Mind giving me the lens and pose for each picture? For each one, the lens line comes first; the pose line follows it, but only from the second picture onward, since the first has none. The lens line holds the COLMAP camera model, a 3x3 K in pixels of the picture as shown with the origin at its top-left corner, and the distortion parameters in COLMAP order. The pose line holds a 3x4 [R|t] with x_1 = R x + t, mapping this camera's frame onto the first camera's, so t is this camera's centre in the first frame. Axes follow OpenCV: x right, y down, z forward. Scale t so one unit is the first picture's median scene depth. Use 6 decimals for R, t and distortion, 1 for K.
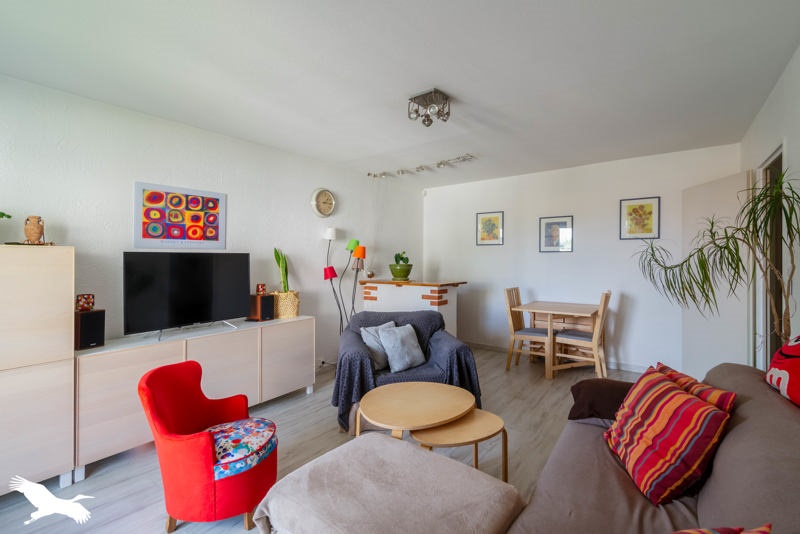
lens RADIAL K [[365.1, 0, 396.9], [0, 365.1, 259.7], [0, 0, 1]] dist [-0.000219, -0.000019]
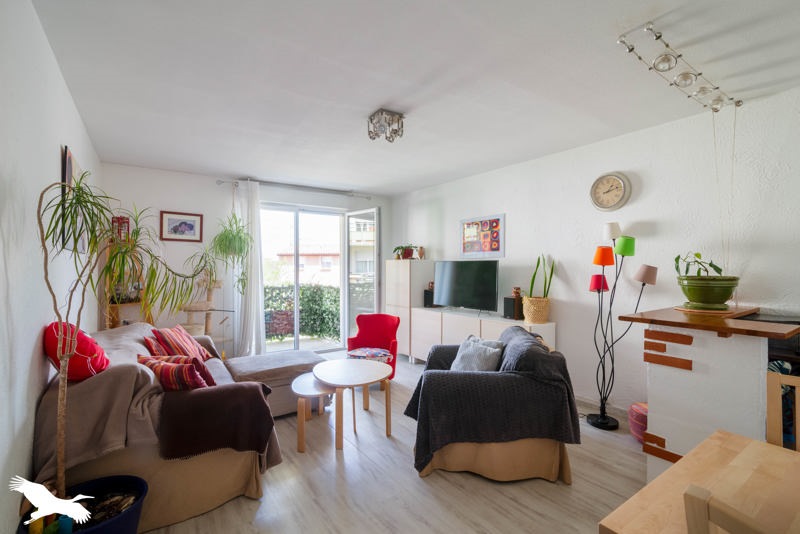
lens RADIAL K [[365.1, 0, 398.2], [0, 365.1, 266.1], [0, 0, 1]] dist [-0.000219, -0.000019]
pose [[-0.297114, 0.004530, -0.954831, 0.866411], [-0.002481, 0.999982, 0.005517, -0.004705], [0.954839, 0.004008, -0.297098, 1.059466]]
